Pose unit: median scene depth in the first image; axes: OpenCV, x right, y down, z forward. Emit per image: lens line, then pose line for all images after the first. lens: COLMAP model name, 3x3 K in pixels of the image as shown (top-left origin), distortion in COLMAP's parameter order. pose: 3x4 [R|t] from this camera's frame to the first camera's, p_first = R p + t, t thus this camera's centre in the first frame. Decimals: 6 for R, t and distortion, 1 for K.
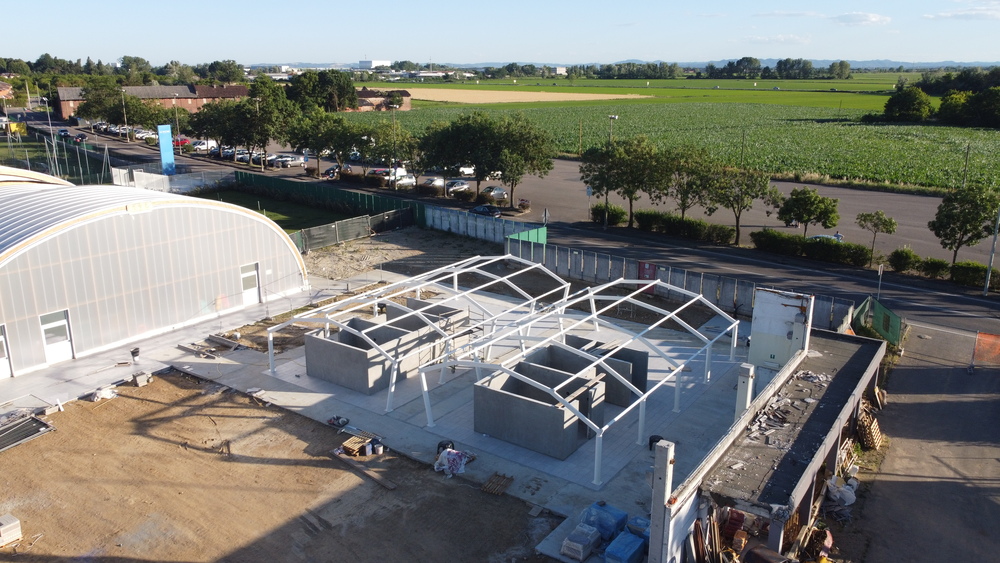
lens RADIAL K [[757.9, 0, 493.1], [0, 757.9, 280.7], [0, 0, 1]] dist [0.011387, -0.015978]
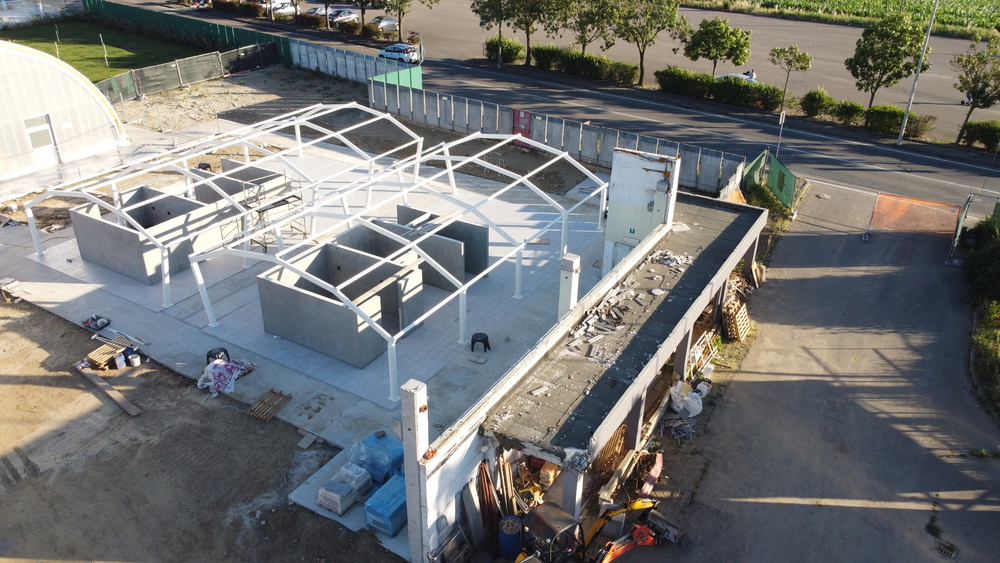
lens RADIAL K [[757.9, 0, 492.0], [0, 757.9, 277.9], [0, 0, 1]] dist [0.011387, -0.015978]
pose [[0.997654, -0.022541, 0.064647, 0.134310], [0.008656, 0.978196, 0.207504, -0.020311], [-0.067915, -0.206457, 0.976096, 0.156916]]
